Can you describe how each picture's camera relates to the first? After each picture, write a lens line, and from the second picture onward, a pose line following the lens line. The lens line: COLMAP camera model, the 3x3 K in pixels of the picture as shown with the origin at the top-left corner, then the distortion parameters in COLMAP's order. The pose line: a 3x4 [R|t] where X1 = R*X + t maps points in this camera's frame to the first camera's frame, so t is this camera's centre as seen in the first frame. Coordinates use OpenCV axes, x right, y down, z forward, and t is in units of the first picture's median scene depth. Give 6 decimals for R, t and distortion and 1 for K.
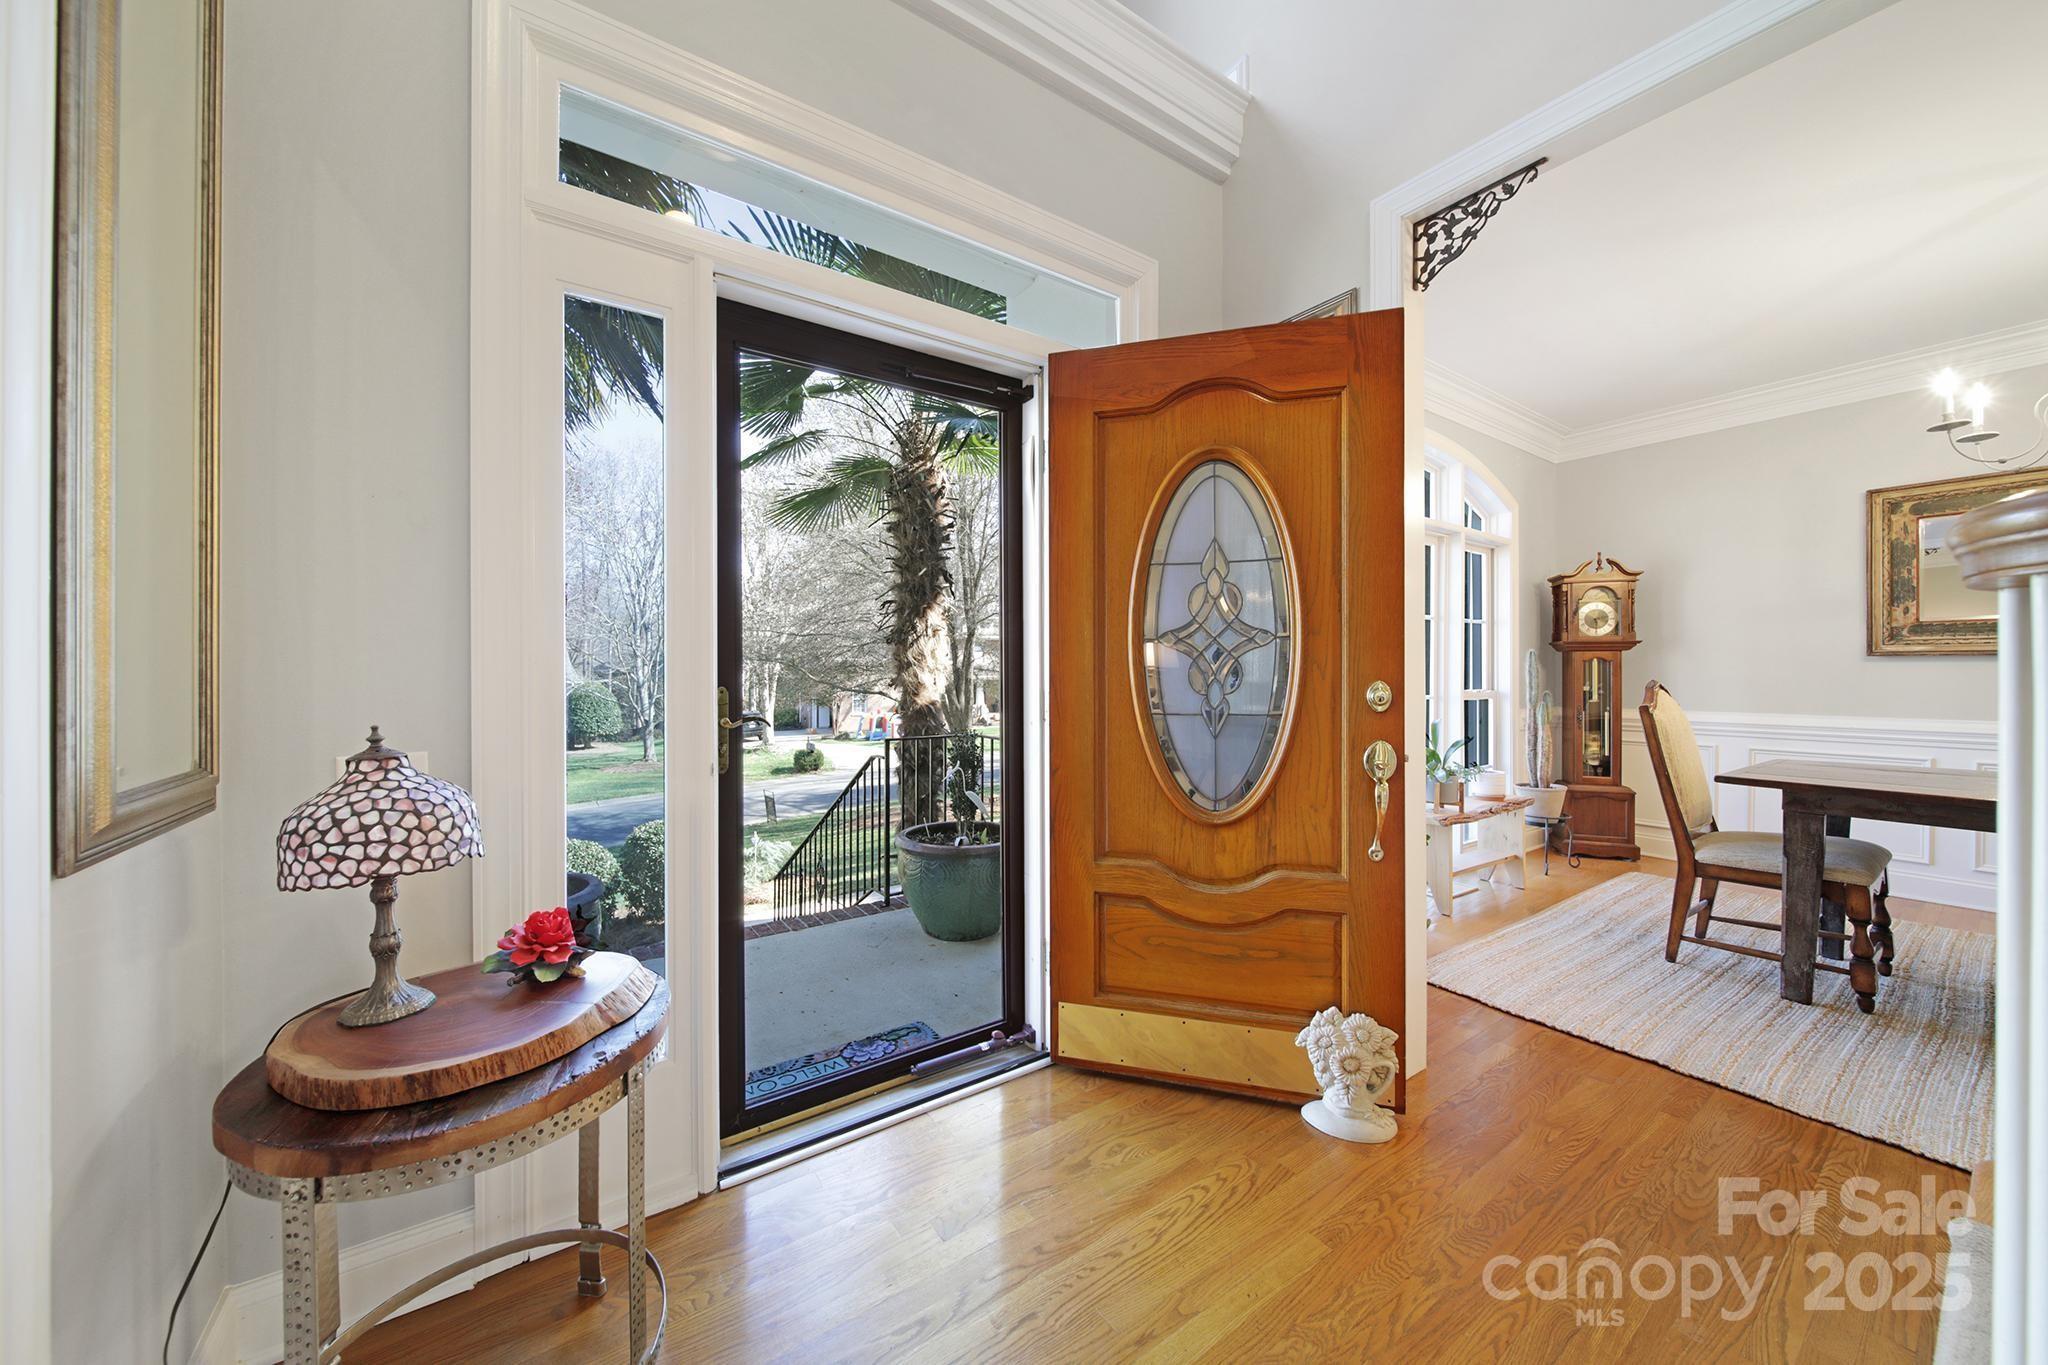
lens RADIAL K [[717.6, 0, 1017.5], [0, 717.6, 674.7], [0, 0, 1]] dist [-0.004603, -0.000571]
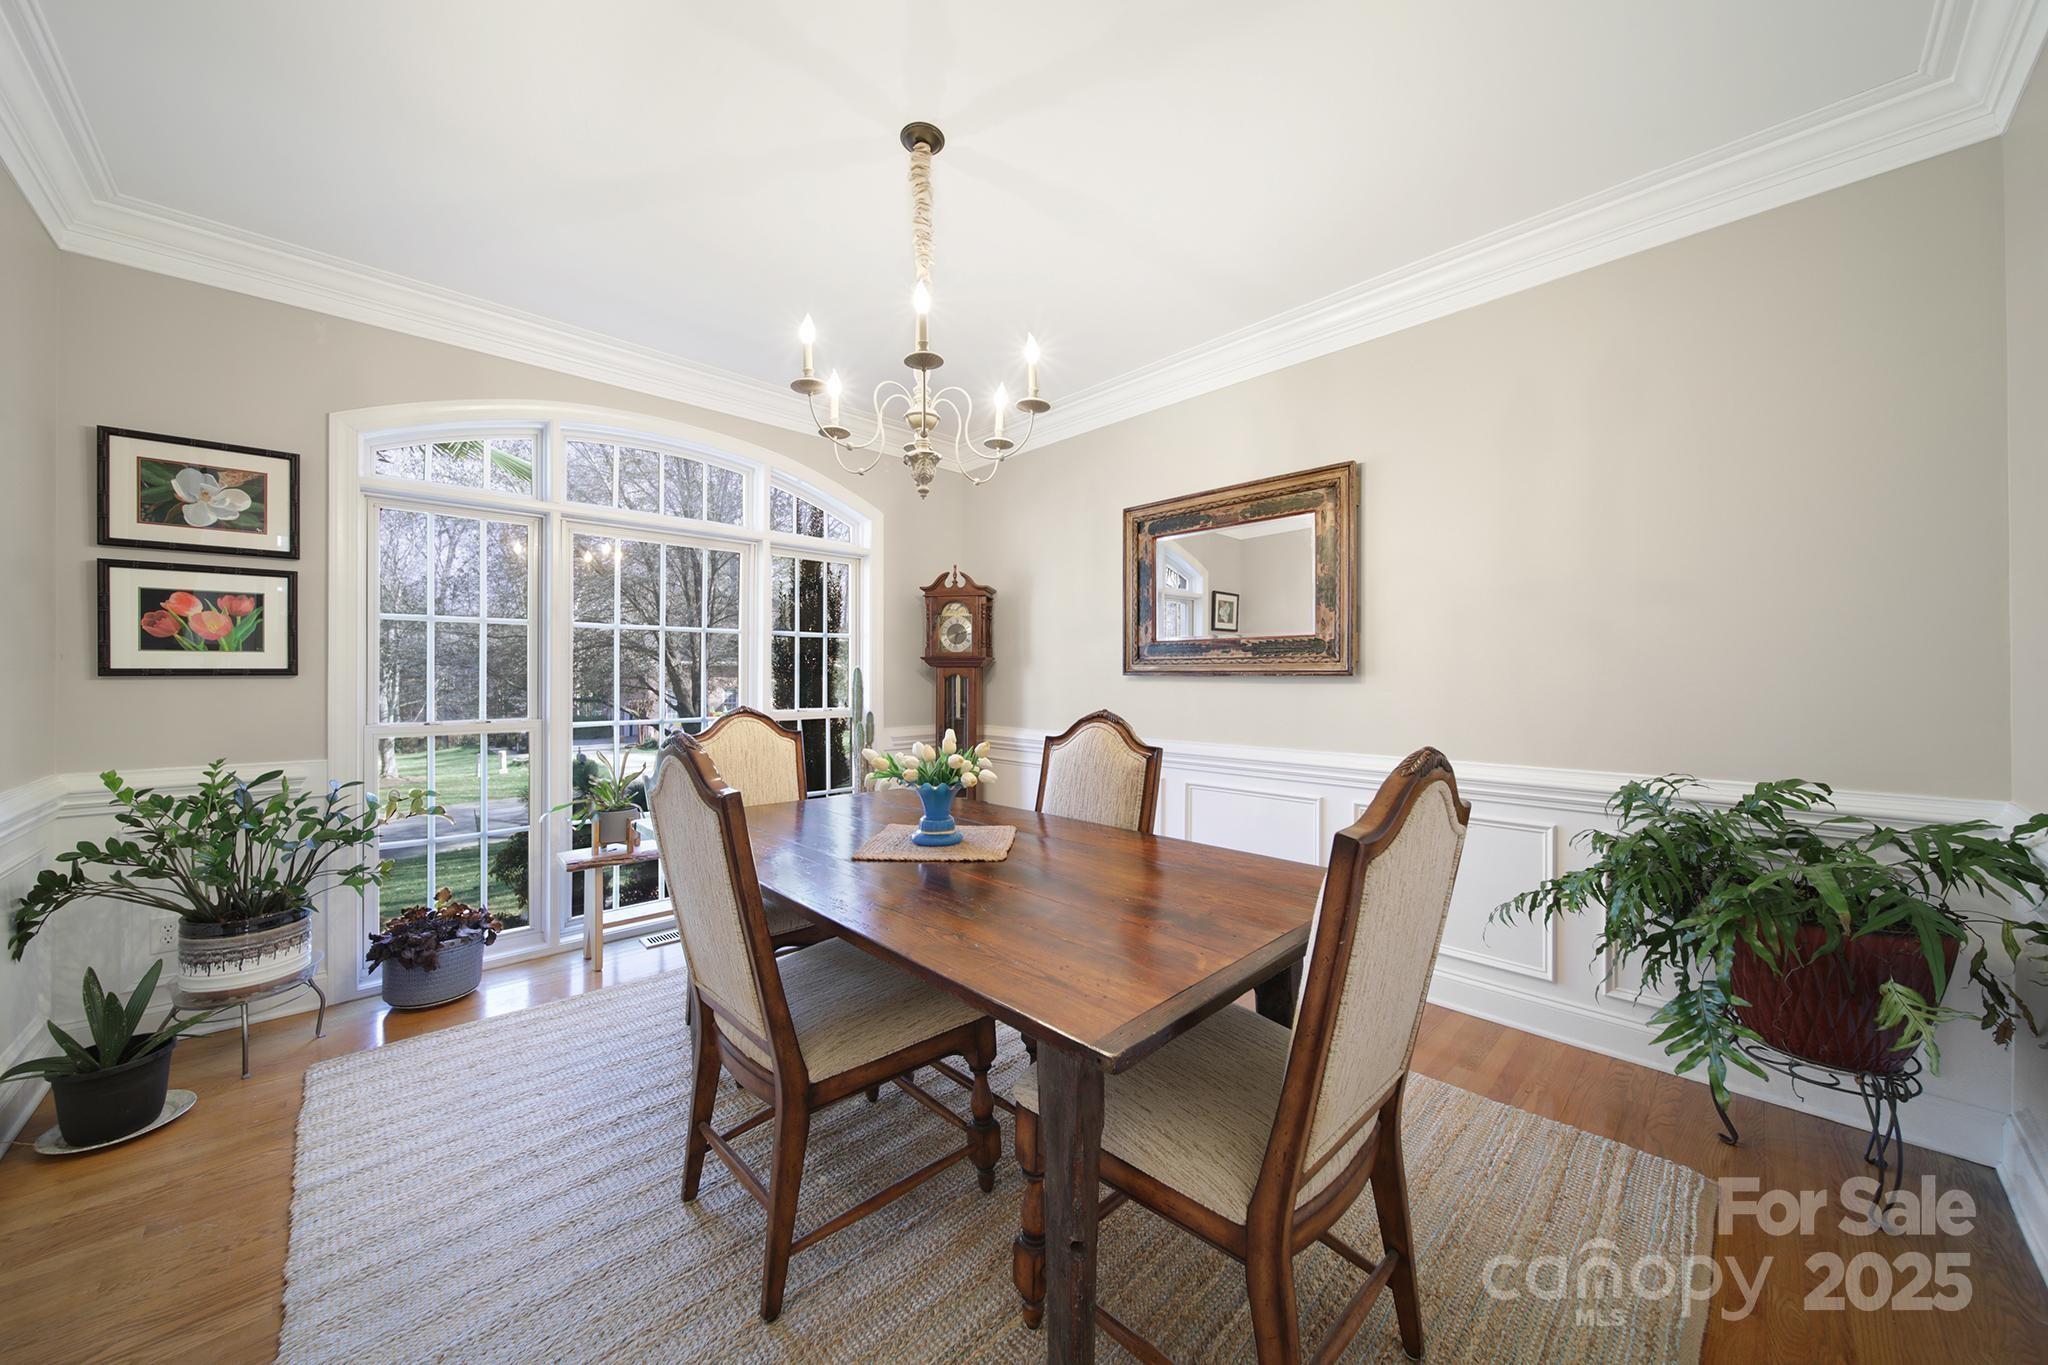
lens RADIAL K [[717.6, 0, 1030.8], [0, 717.6, 677.9], [0, 0, 1]] dist [-0.004603, -0.000571]
pose [[0.982966, 0.004884, 0.183724, 0.890804], [-0.003540, 0.999965, -0.007644, -0.014647], [-0.183755, 0.006863, 0.982948, 0.039875]]
